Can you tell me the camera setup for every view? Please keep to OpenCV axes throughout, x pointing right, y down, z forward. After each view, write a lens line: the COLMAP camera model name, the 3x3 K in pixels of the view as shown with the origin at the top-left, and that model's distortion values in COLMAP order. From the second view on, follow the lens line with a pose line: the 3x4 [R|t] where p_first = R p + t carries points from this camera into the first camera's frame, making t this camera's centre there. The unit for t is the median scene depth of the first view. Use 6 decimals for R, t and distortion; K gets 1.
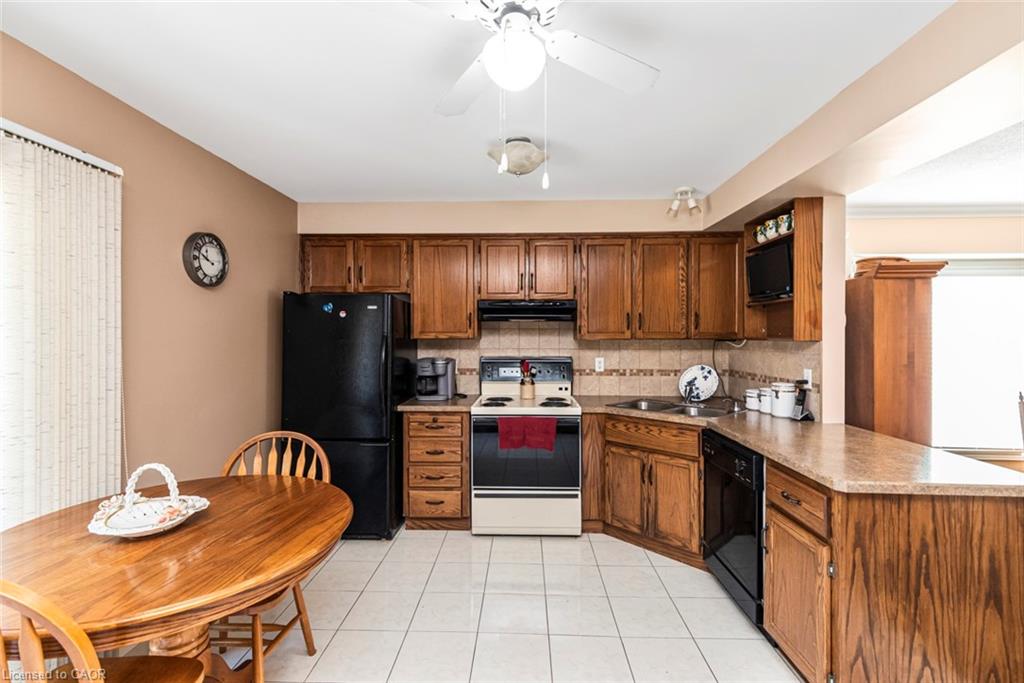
lens RADIAL K [[472.6, 0, 511.8], [0, 472.6, 337.8], [0, 0, 1]] dist [0.016049, -0.001607]
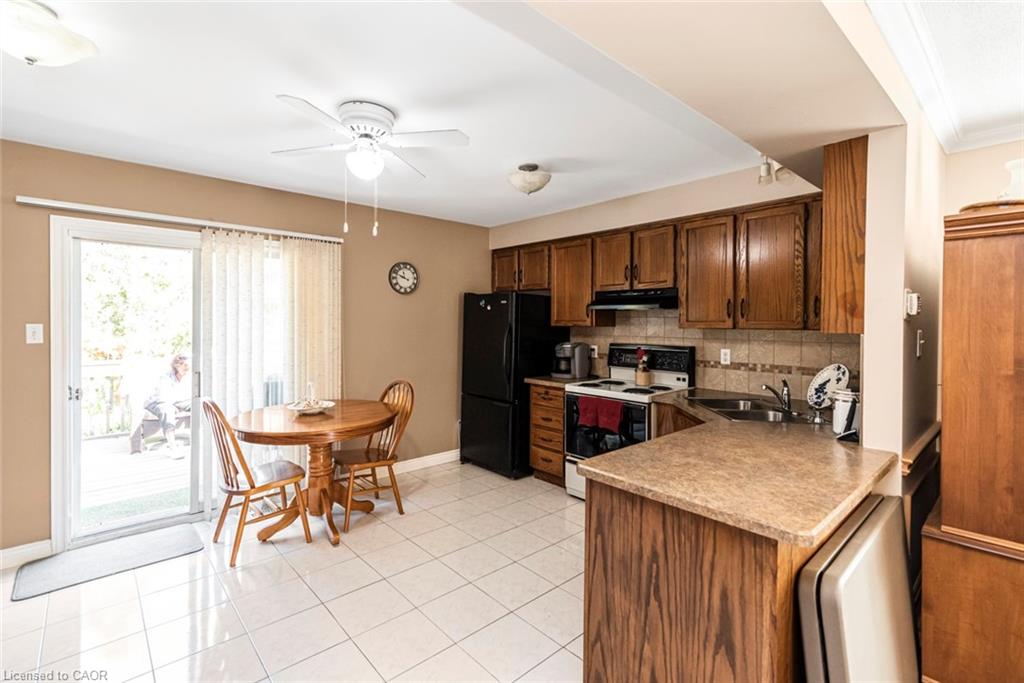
lens RADIAL K [[472.6, 0, 493.6], [0, 472.6, 328.6], [0, 0, 1]] dist [0.016049, -0.001607]
pose [[0.677293, 0.014062, -0.735579, 0.646223], [-0.007814, 0.999898, 0.011921, -0.005229], [0.735672, -0.002326, 0.677334, 0.073474]]
